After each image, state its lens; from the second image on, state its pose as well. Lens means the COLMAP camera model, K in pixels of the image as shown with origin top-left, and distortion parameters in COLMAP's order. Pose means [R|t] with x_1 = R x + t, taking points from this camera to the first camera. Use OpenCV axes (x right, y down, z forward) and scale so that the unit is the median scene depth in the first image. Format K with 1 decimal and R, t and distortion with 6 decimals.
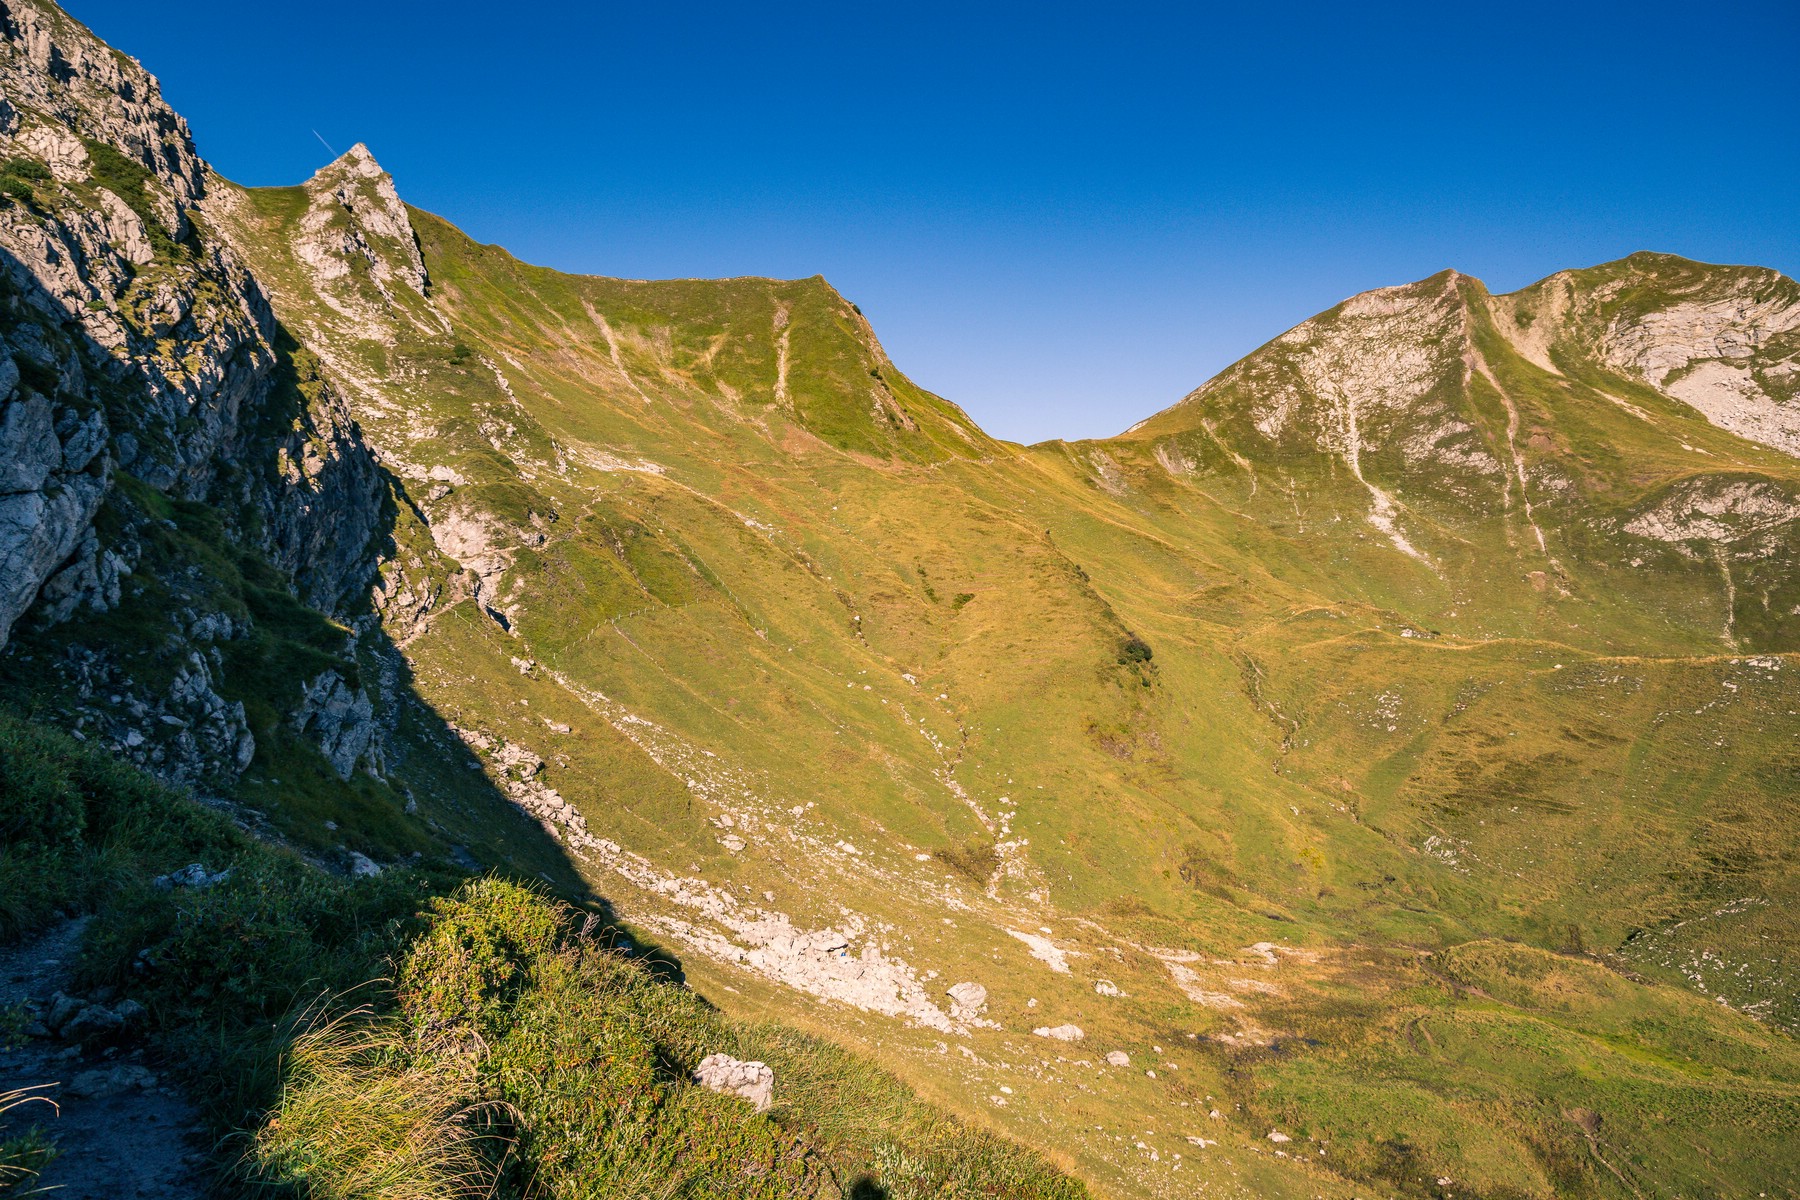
lens RADIAL K [[1217.8, 0, 900.4], [0, 1217.8, 599.5], [0, 0, 1]] dist [-0.057590, 0.062722]
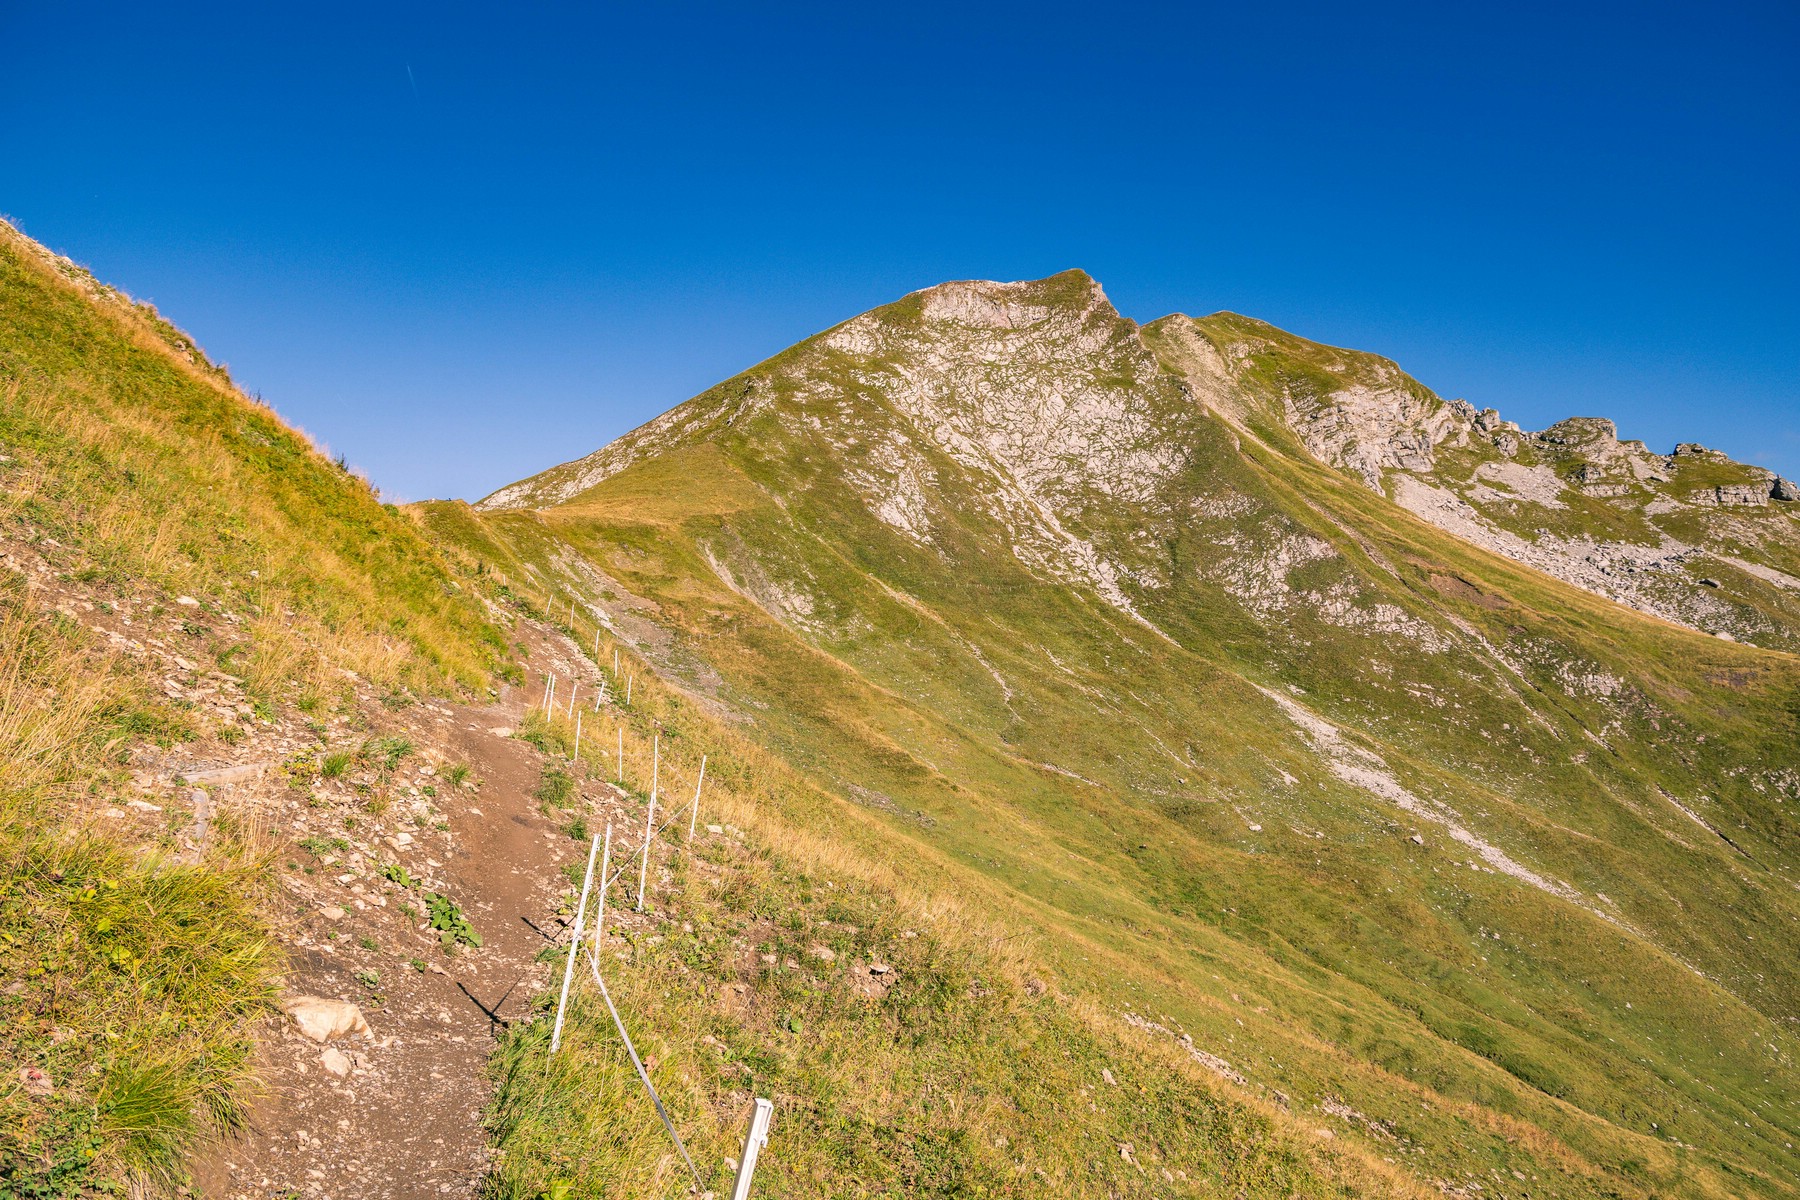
lens RADIAL K [[1217.8, 0, 907.7], [0, 1217.8, 598.2], [0, 0, 1]] dist [-0.057590, 0.062722]
pose [[0.766861, 0.039583, 0.640591, 0.030393], [0.014633, 0.996759, -0.079107, -0.075442], [-0.641646, 0.070038, 0.763796, 0.636377]]
